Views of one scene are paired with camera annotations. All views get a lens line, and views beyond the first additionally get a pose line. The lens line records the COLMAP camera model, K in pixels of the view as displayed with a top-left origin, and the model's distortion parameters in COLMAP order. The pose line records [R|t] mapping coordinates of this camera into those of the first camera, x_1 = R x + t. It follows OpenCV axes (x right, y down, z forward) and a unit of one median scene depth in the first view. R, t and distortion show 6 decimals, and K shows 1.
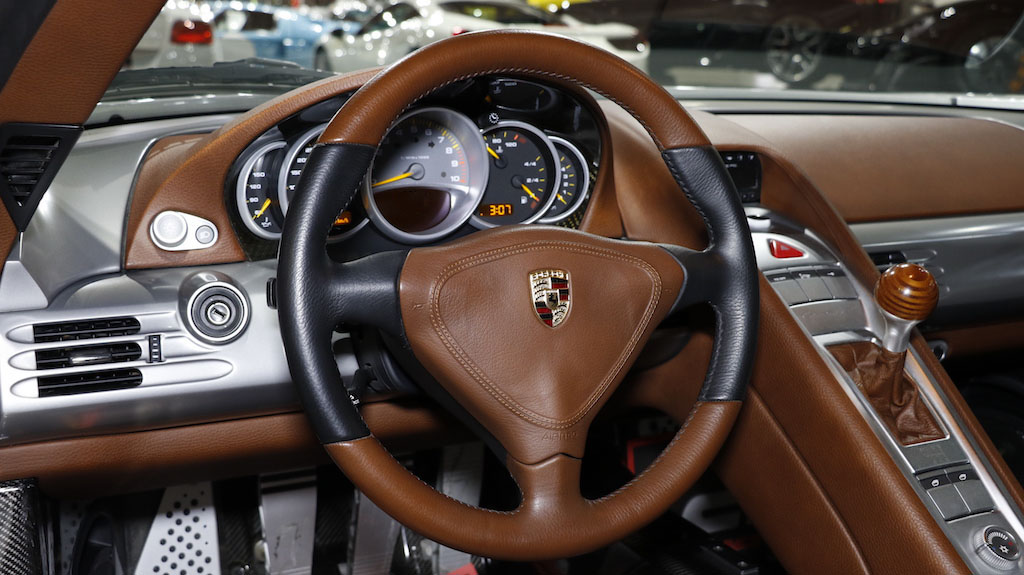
lens RADIAL K [[1228.5, 0, 498.7], [0, 1228.5, 318.6], [0, 0, 1]] dist [0.016028, 0.000000]
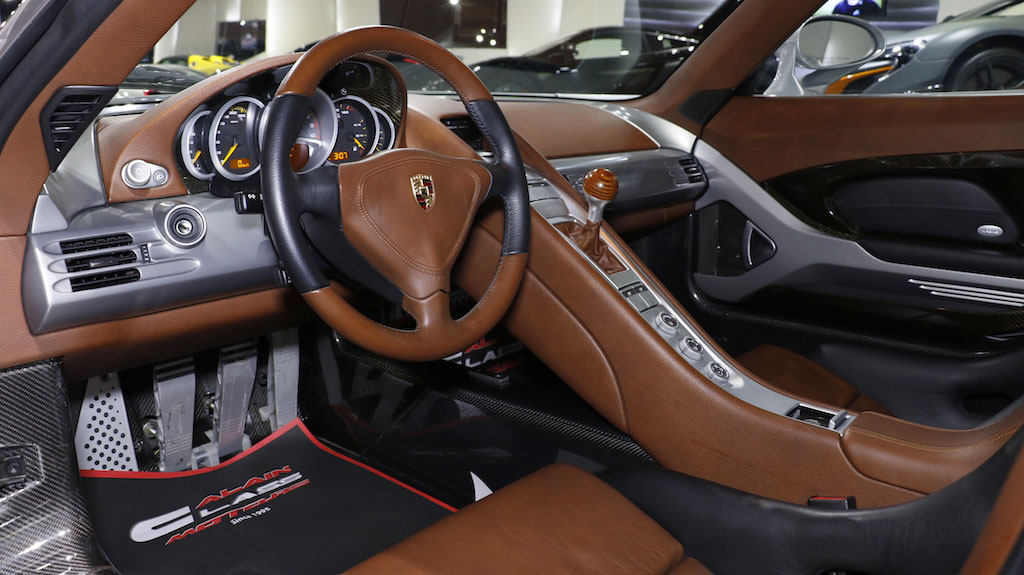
lens RADIAL K [[851.8, 0, 510.4], [0, 851.8, 265.6], [0, 0, 1]] dist [-0.116969, 0.031810]
pose [[0.923573, -0.097275, 0.370877, -0.233208], [0.105334, 0.994436, -0.001481, 0.078625], [-0.368669, 0.040434, 0.928681, -0.041655]]
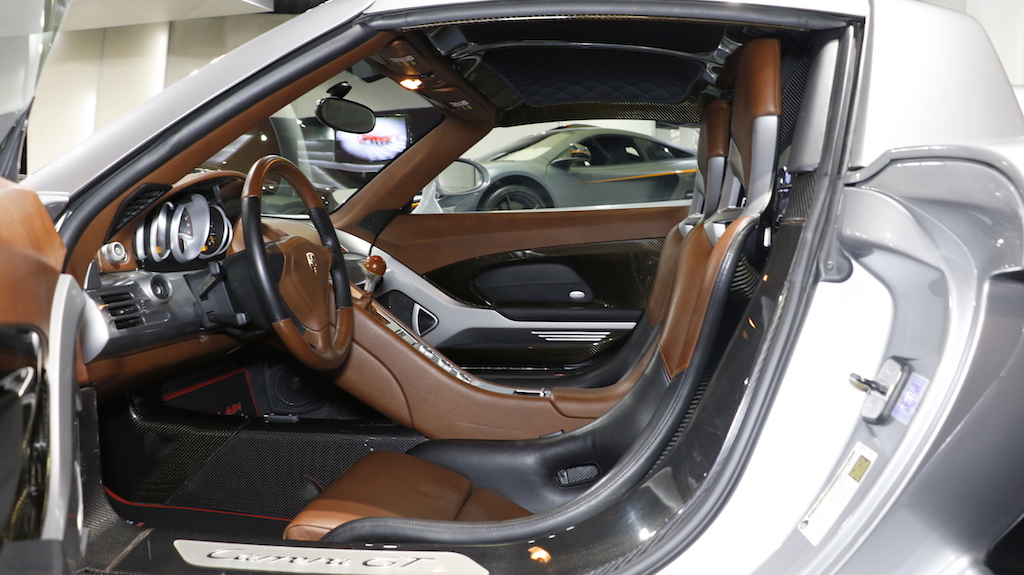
lens RADIAL K [[851.8, 0, 515.2], [0, 851.8, 287.3], [0, 0, 1]] dist [-0.116969, 0.031810]
pose [[0.571231, -0.077953, 0.817079, -0.966971], [0.203673, 0.977807, -0.049103, 0.170769], [-0.795118, 0.194466, 0.574430, -0.237207]]
